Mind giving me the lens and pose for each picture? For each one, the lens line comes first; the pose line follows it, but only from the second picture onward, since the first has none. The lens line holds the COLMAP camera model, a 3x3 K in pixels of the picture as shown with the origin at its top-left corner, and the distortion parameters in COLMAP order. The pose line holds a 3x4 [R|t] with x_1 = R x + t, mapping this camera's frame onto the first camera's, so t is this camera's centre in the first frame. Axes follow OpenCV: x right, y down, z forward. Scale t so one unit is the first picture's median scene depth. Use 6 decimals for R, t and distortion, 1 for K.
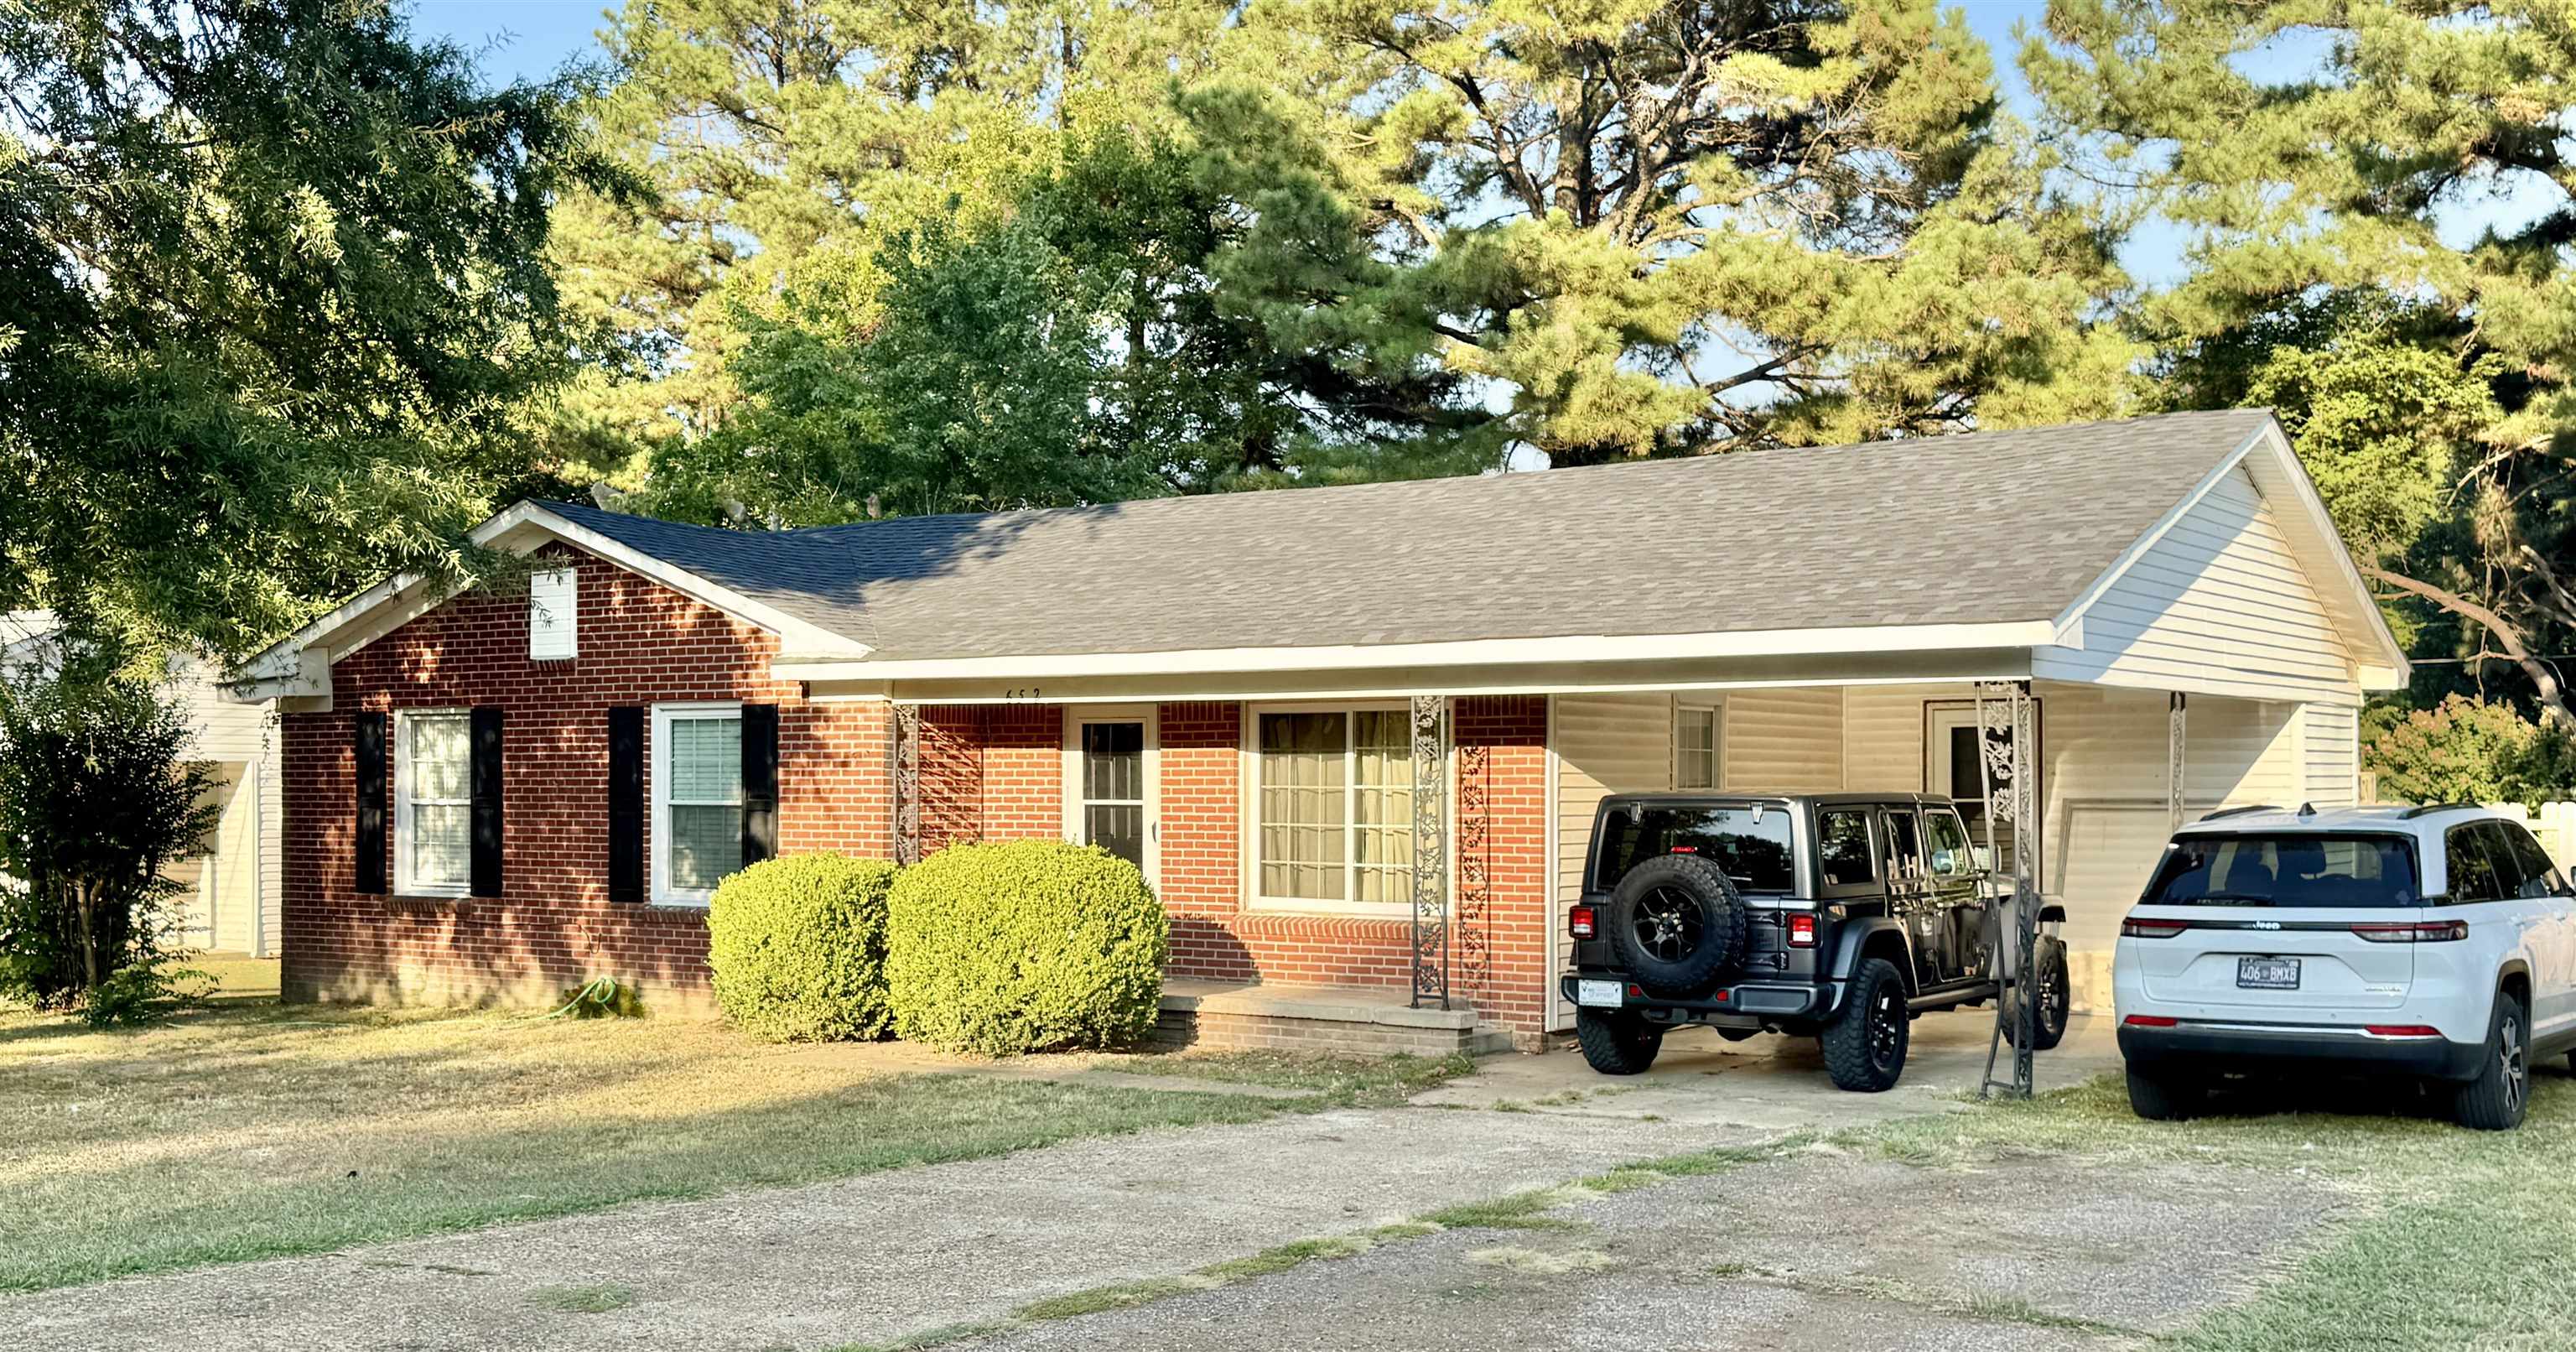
lens RADIAL K [[2726.5, 0, 1186.0], [0, 2726.5, 776.6], [0, 0, 1]] dist [0.065536, 0.000000]
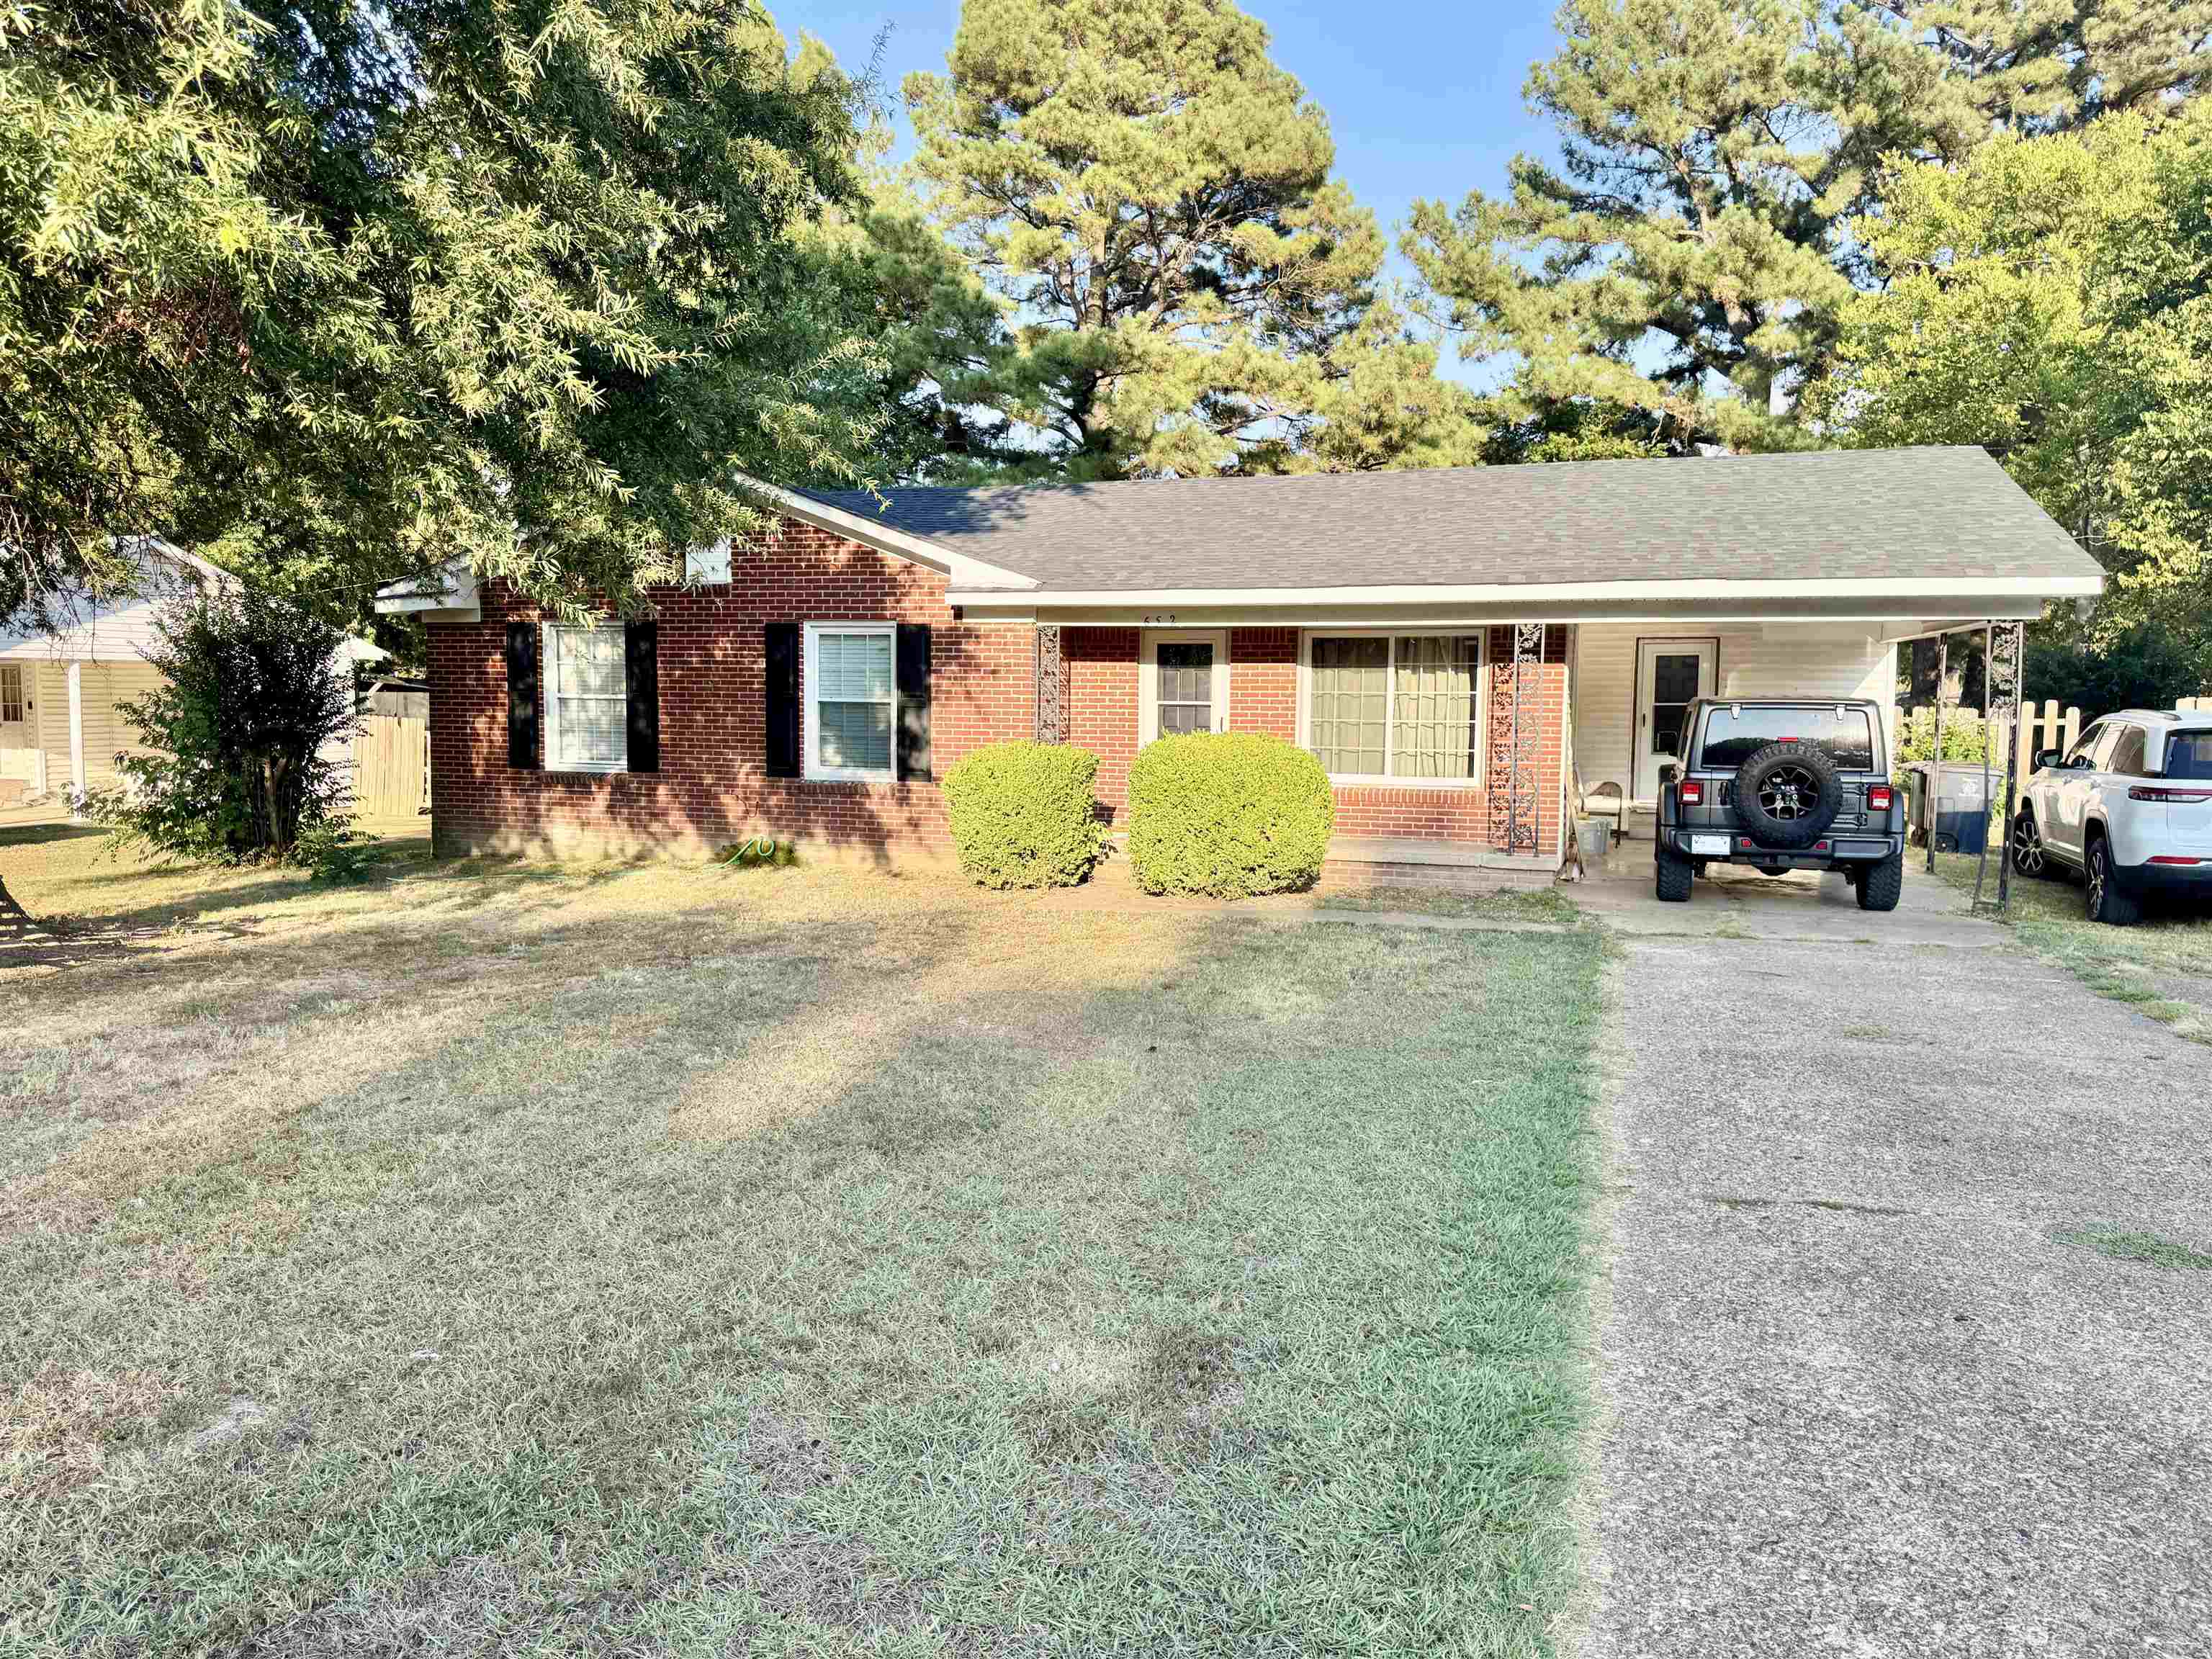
lens RADIAL K [[1618.4, 0, 1098.9], [0, 1618.4, 795.8], [0, 0, 1]] dist [0.039537, -0.009210]
pose [[0.958243, -0.008923, 0.285816, -0.286178], [-0.009929, 0.997872, 0.064440, 0.004272], [-0.285783, -0.064587, 0.956115, 0.241091]]
